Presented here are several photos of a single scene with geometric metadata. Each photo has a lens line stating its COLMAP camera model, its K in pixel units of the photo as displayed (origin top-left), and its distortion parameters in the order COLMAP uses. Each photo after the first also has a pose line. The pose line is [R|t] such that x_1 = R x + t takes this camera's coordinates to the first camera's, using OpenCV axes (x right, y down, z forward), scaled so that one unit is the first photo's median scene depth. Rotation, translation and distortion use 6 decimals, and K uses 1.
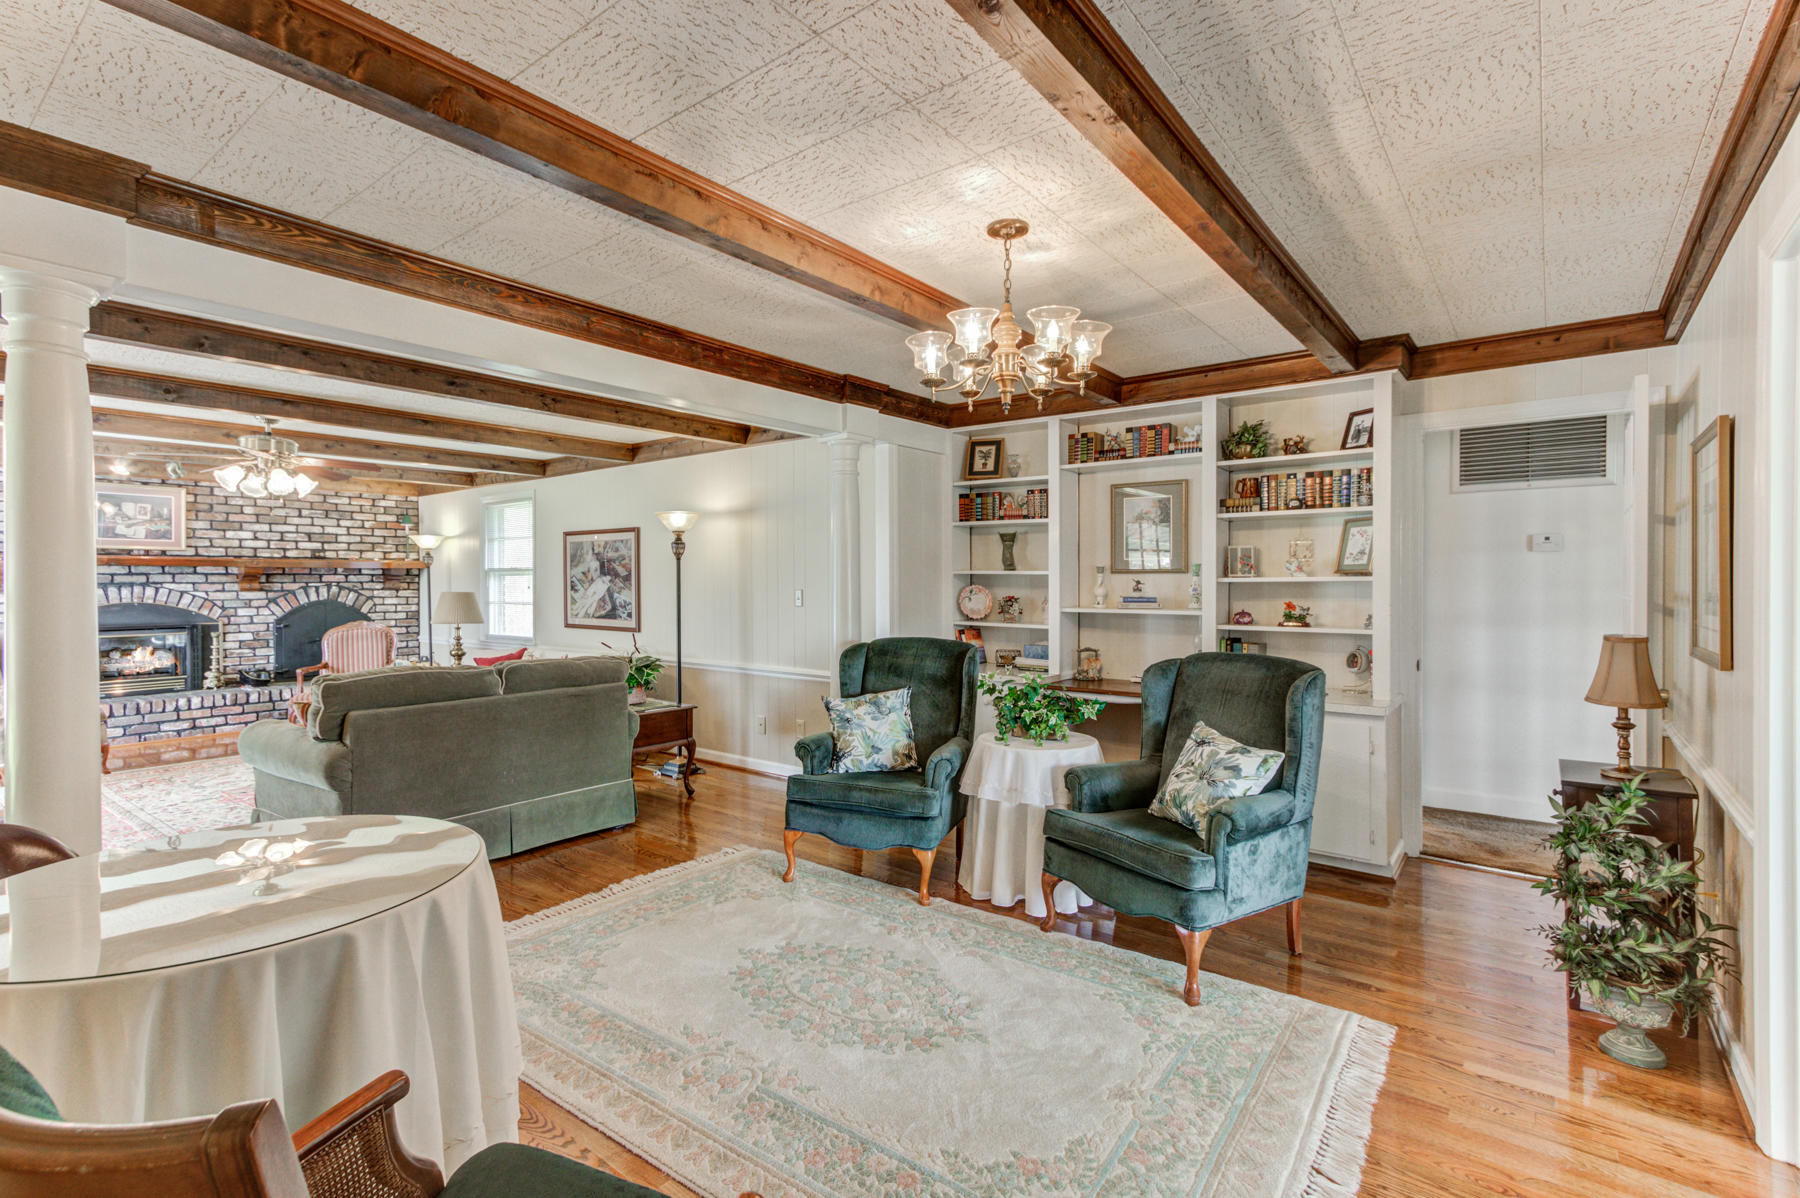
lens RADIAL K [[836.2, 0, 882.7], [0, 836.2, 593.7], [0, 0, 1]] dist [0.019132, 0.000733]
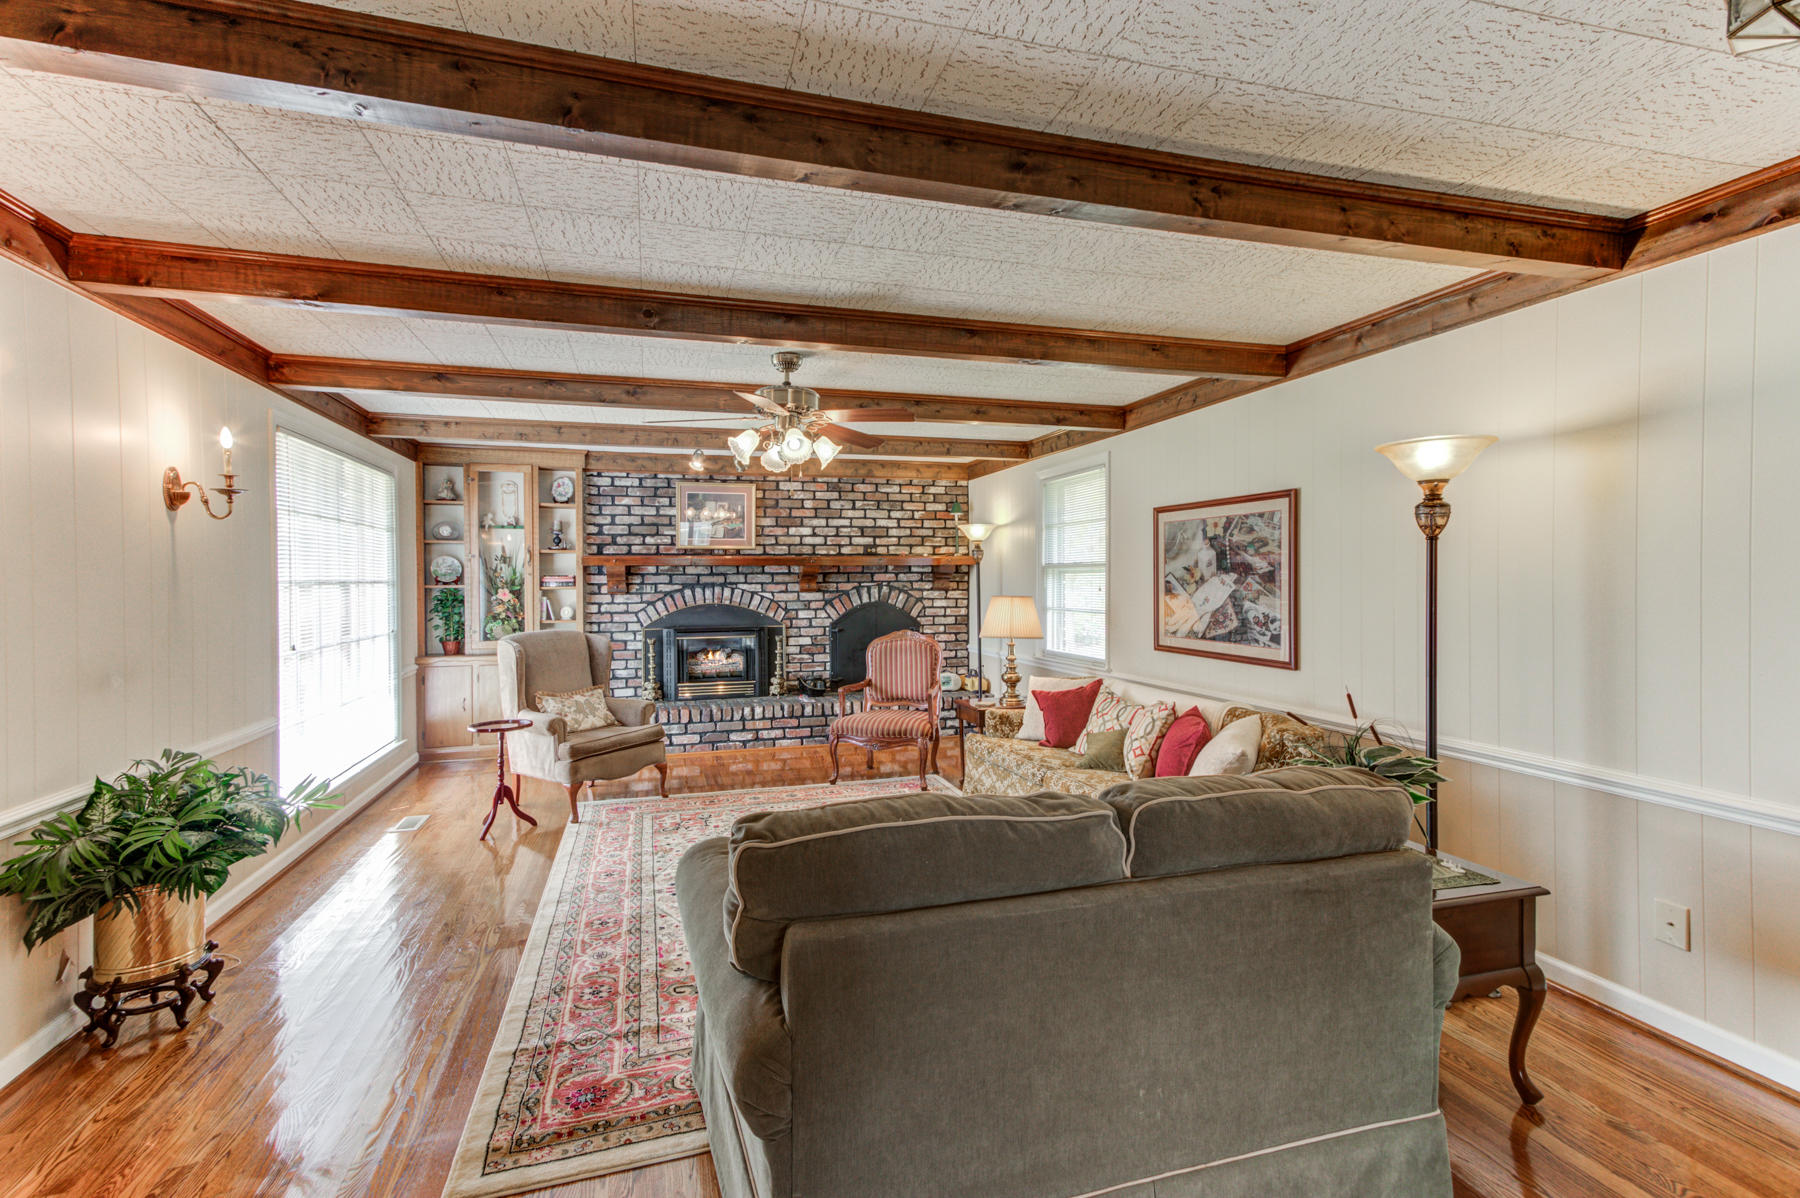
lens RADIAL K [[836.2, 0, 882.7], [0, 836.2, 593.7], [0, 0, 1]] dist [0.019132, 0.000733]
pose [[0.818485, 0.007882, -0.574473, -0.162643], [-0.004179, 0.999961, 0.007765, -0.008634], [0.574512, -0.003954, 0.818486, 0.307490]]
